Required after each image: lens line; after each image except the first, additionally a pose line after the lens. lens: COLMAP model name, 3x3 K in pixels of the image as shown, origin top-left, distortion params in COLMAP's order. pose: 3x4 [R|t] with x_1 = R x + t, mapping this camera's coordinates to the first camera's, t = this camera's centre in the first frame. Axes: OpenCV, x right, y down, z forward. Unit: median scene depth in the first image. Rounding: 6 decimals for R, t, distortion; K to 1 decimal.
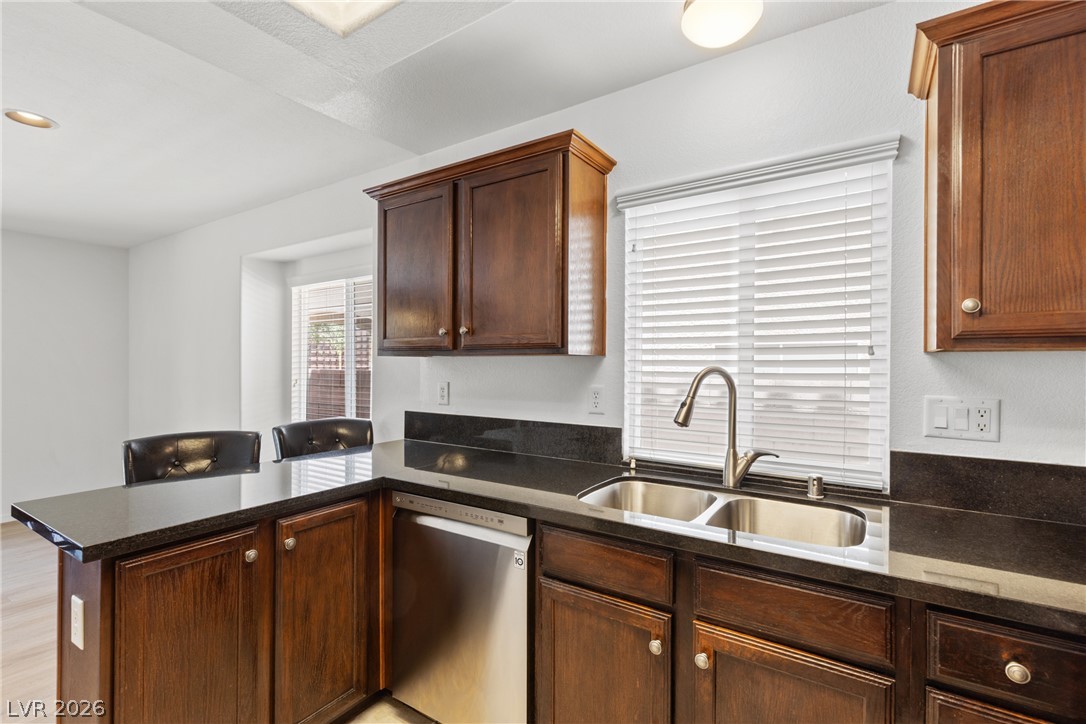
lens RADIAL K [[486.9, 0, 563.7], [0, 486.9, 365.1], [0, 0, 1]] dist [0.000351, 0.000054]
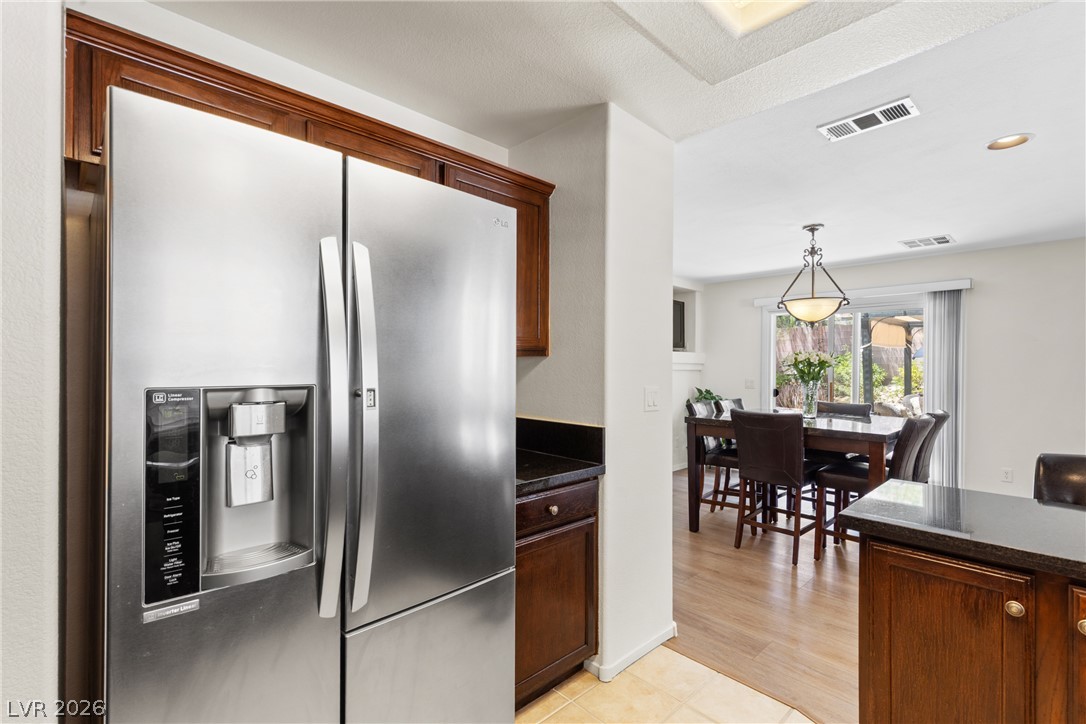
lens RADIAL K [[486.9, 0, 559.4], [0, 486.9, 363.2], [0, 0, 1]] dist [0.000351, 0.000054]
pose [[-0.235329, -0.004380, -0.971906, 0.317561], [-0.005247, 0.999981, -0.003236, -0.004658], [0.971902, 0.004338, -0.235348, 0.469527]]
